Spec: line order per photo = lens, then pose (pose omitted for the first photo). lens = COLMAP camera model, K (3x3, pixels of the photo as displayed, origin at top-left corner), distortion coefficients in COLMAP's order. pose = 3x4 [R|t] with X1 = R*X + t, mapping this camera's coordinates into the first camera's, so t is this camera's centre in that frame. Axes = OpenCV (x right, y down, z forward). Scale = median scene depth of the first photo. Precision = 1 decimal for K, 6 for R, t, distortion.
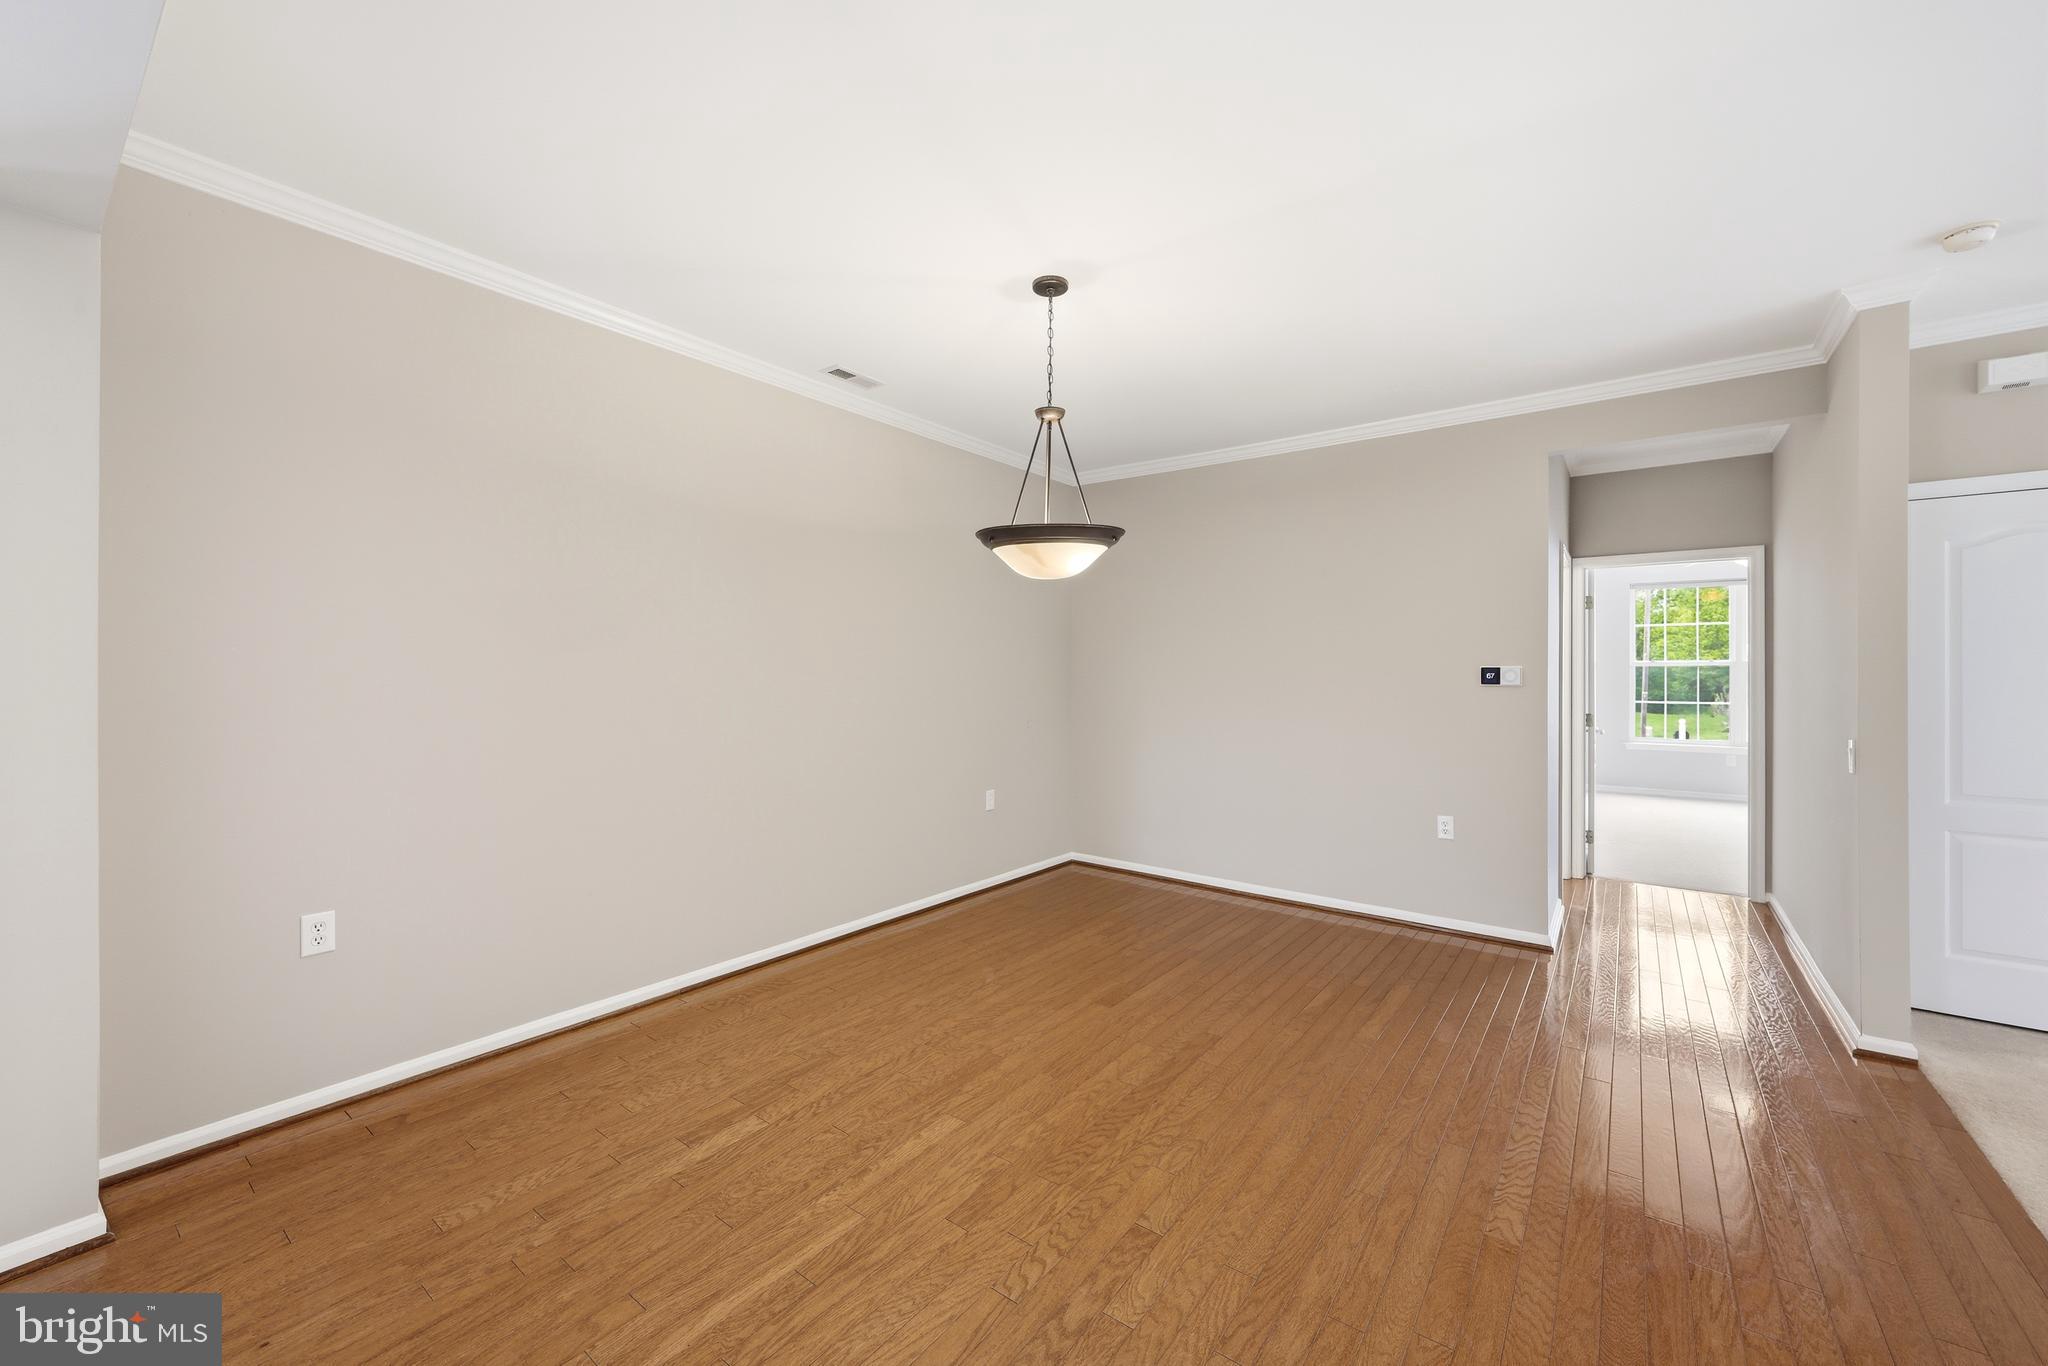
lens RADIAL K [[796.4, 0, 1020.2], [0, 796.4, 672.5], [0, 0, 1]] dist [-0.000953, 0.000127]
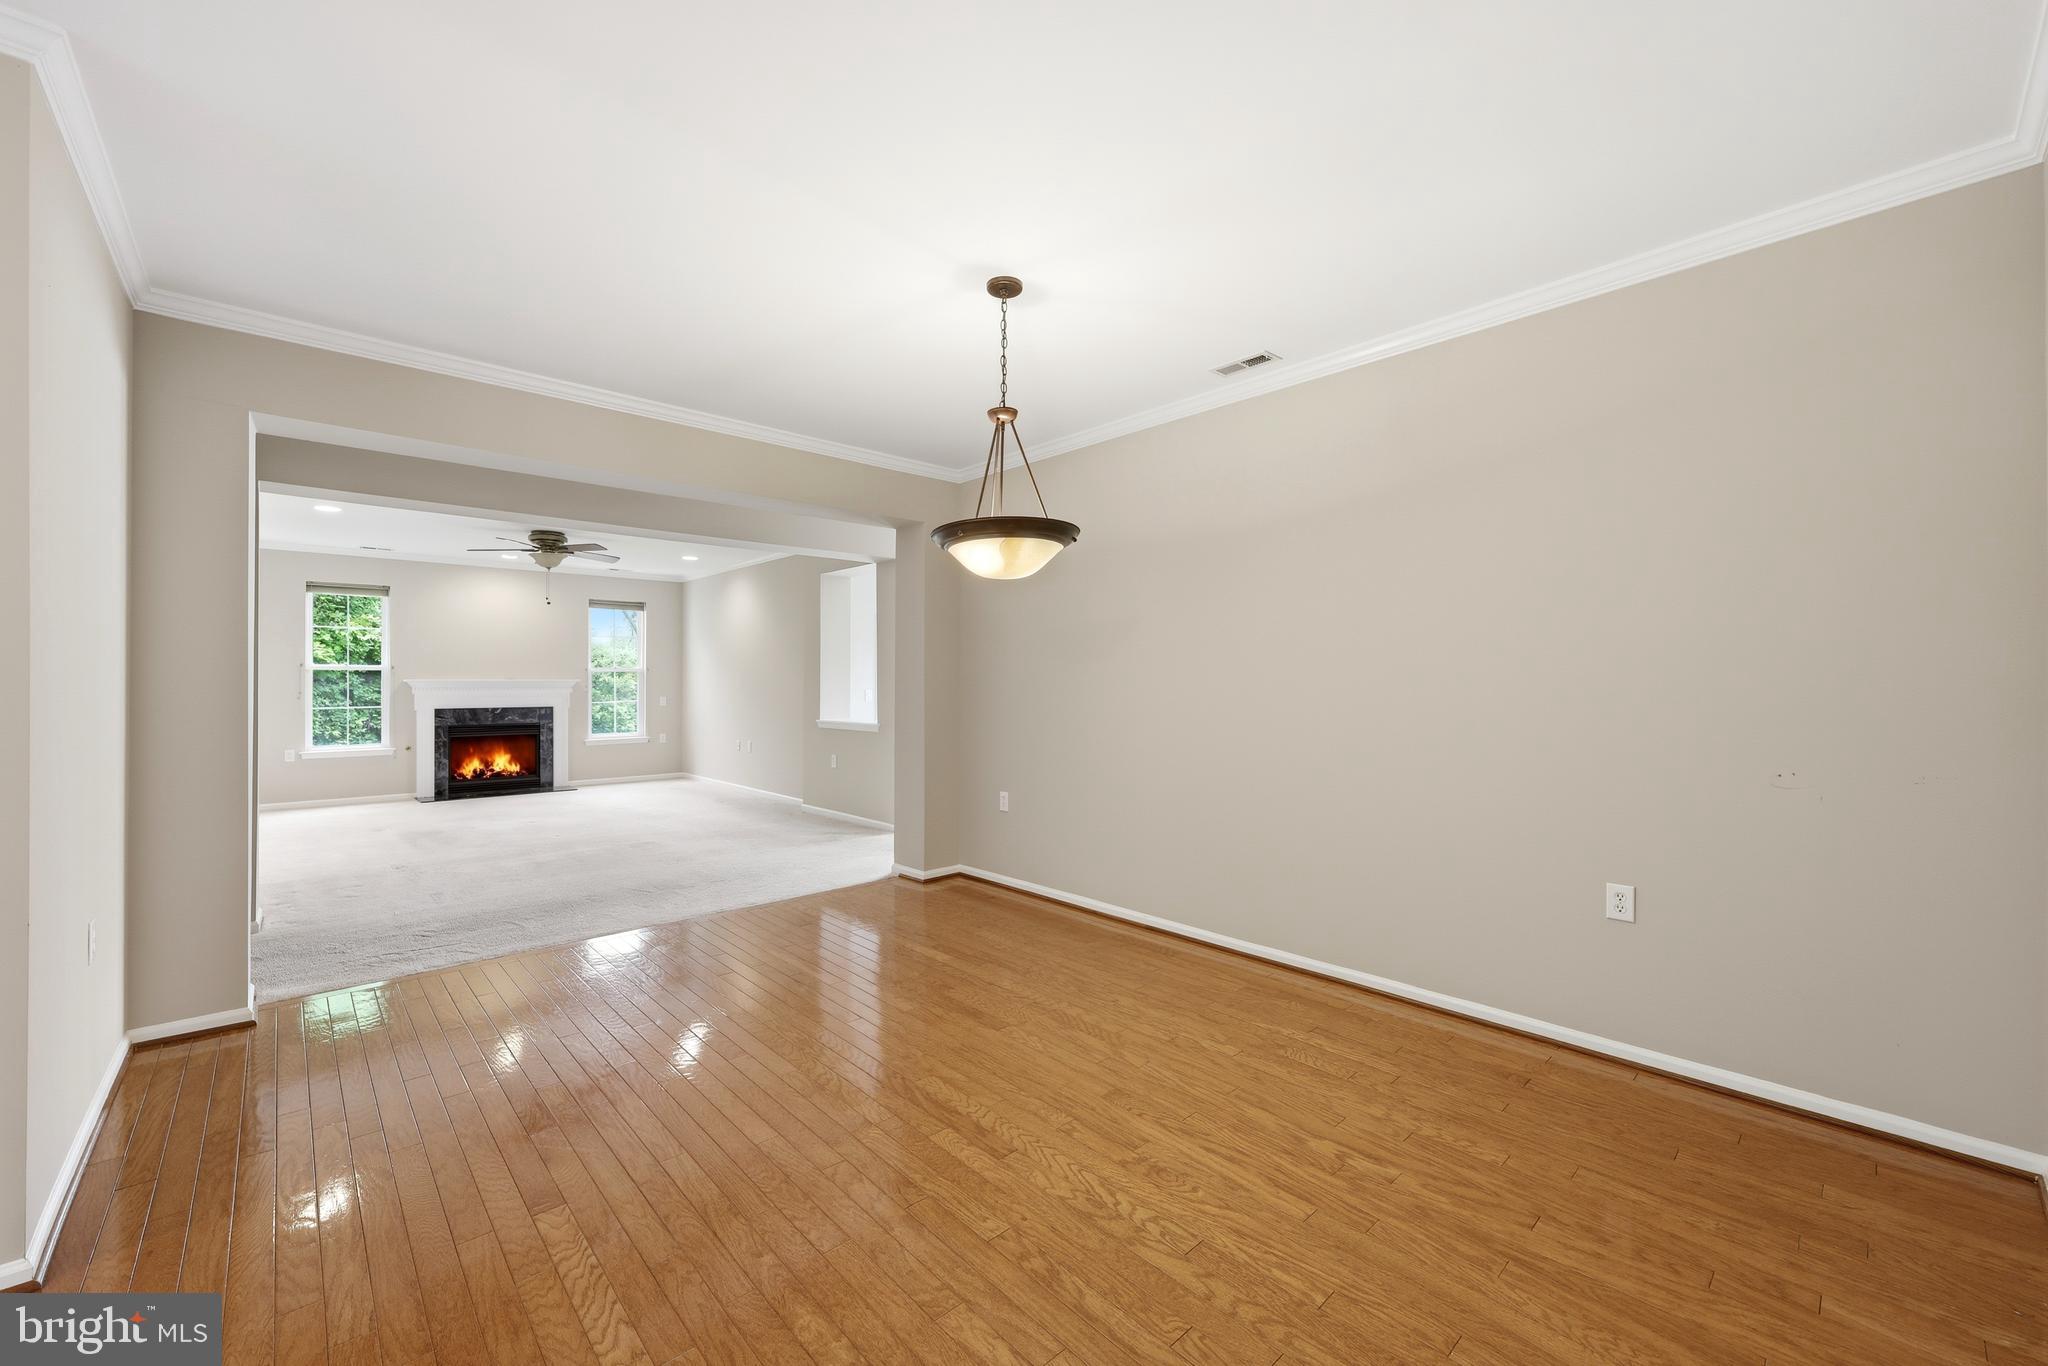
lens RADIAL K [[792.7, 0, 1017.1], [0, 792.7, 686.2], [0, 0, 1]] dist [-0.000236, 0.000082]
pose [[-0.168965, 0.001325, -0.985621, 0.964853], [0.000811, 0.999999, 0.001205, 0.013447], [0.985622, -0.000596, -0.168966, 1.124384]]
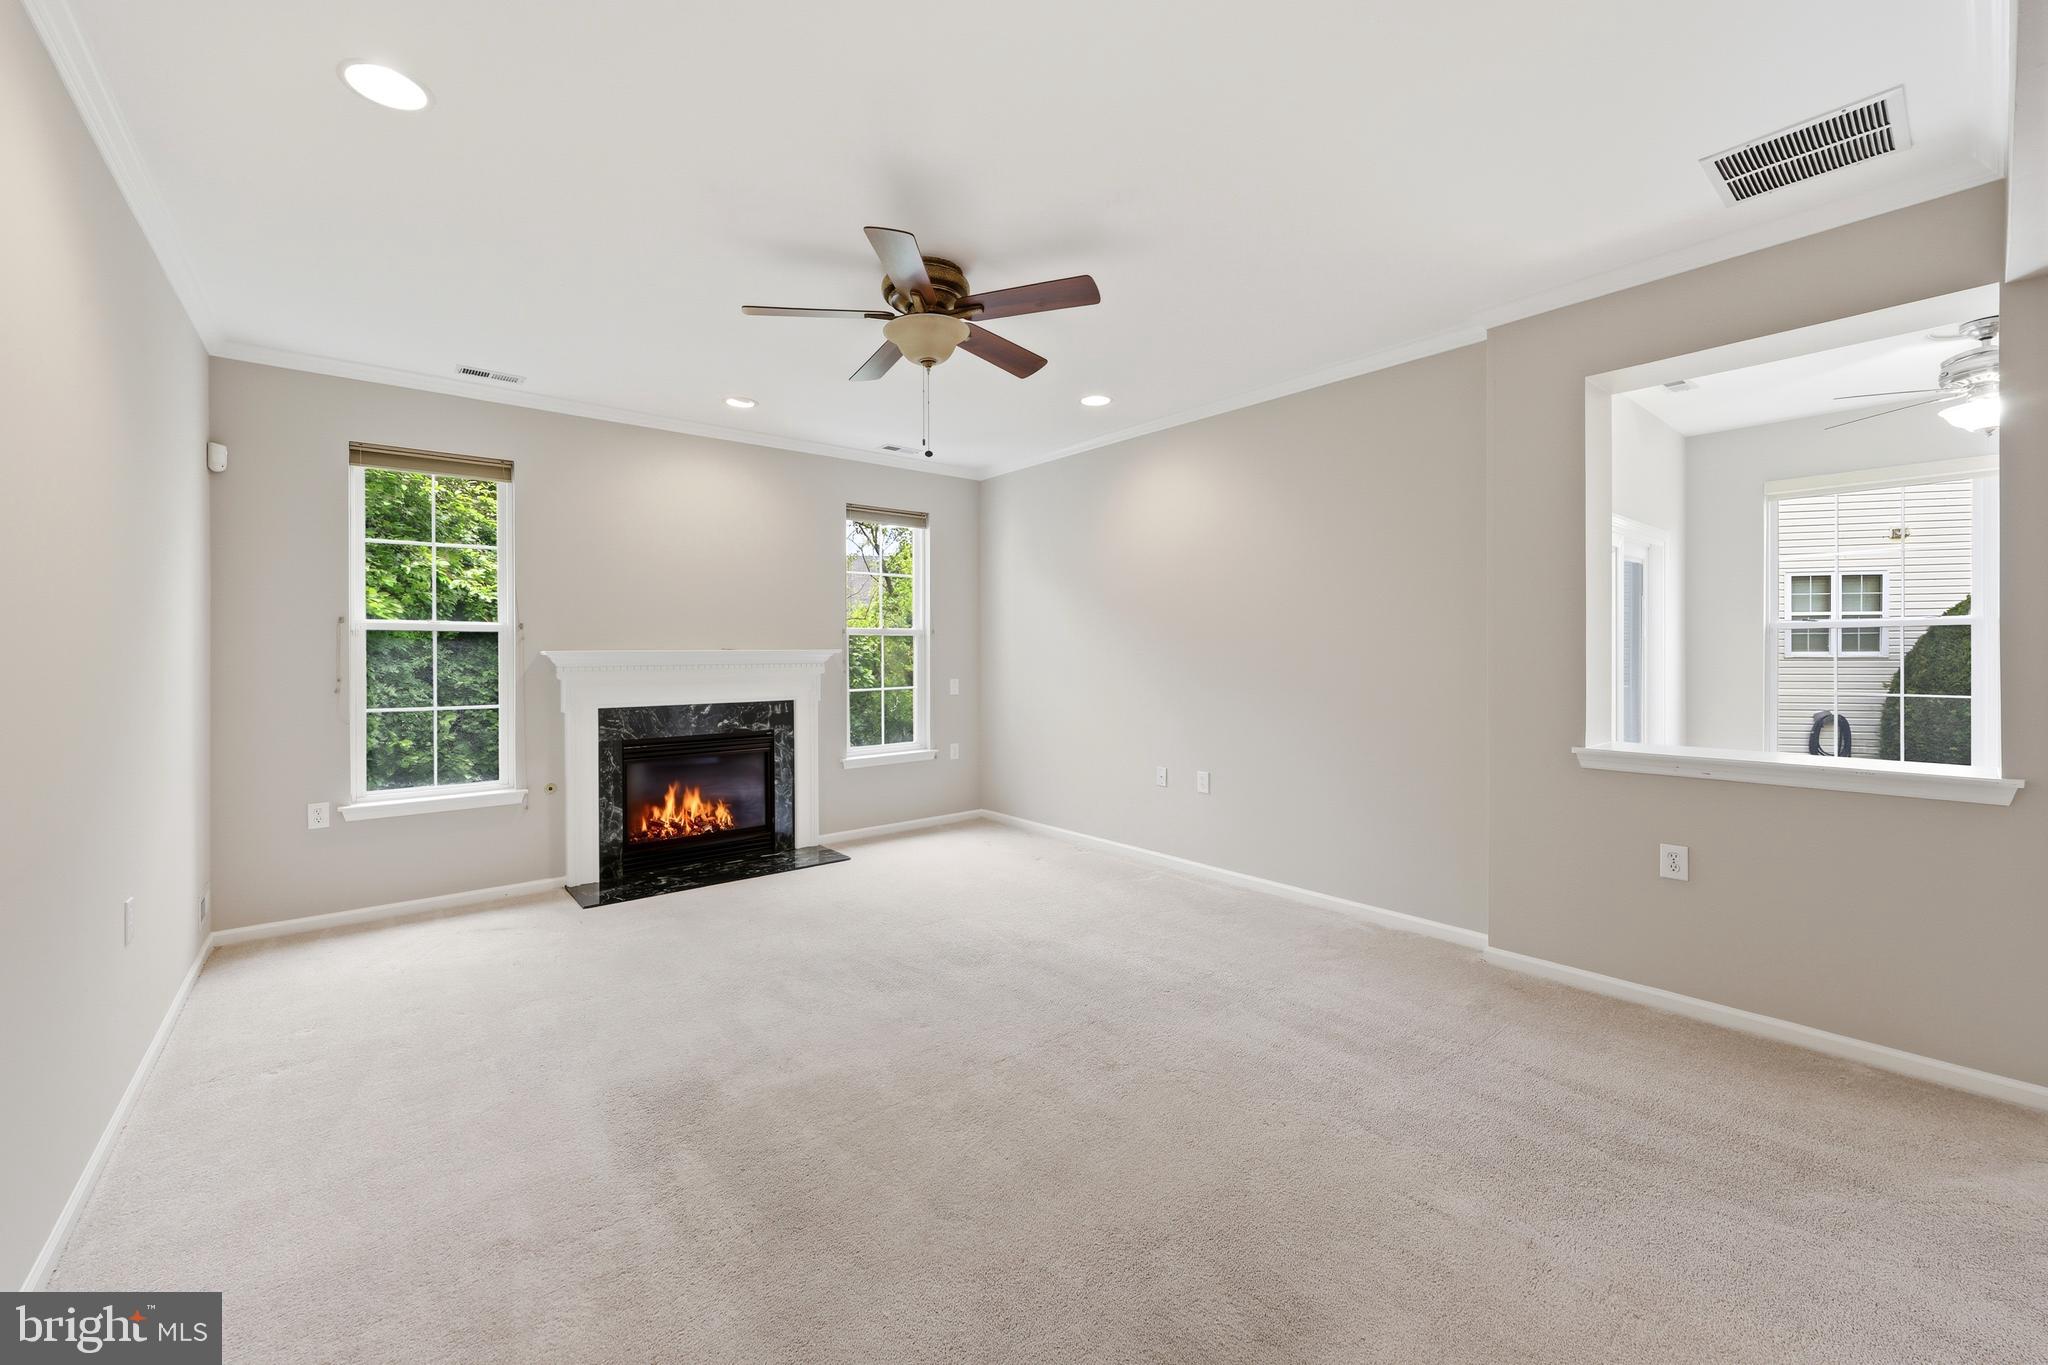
lens RADIAL K [[807.6, 0, 1021.9], [0, 807.6, 660.6], [0, 0, 1]] dist [-0.000171, 0.000116]
pose [[-0.217958, 0.007319, -0.975931, -0.296036], [0.003312, 0.999972, 0.006759, 0.002269], [0.975953, -0.001759, -0.217976, -0.435616]]
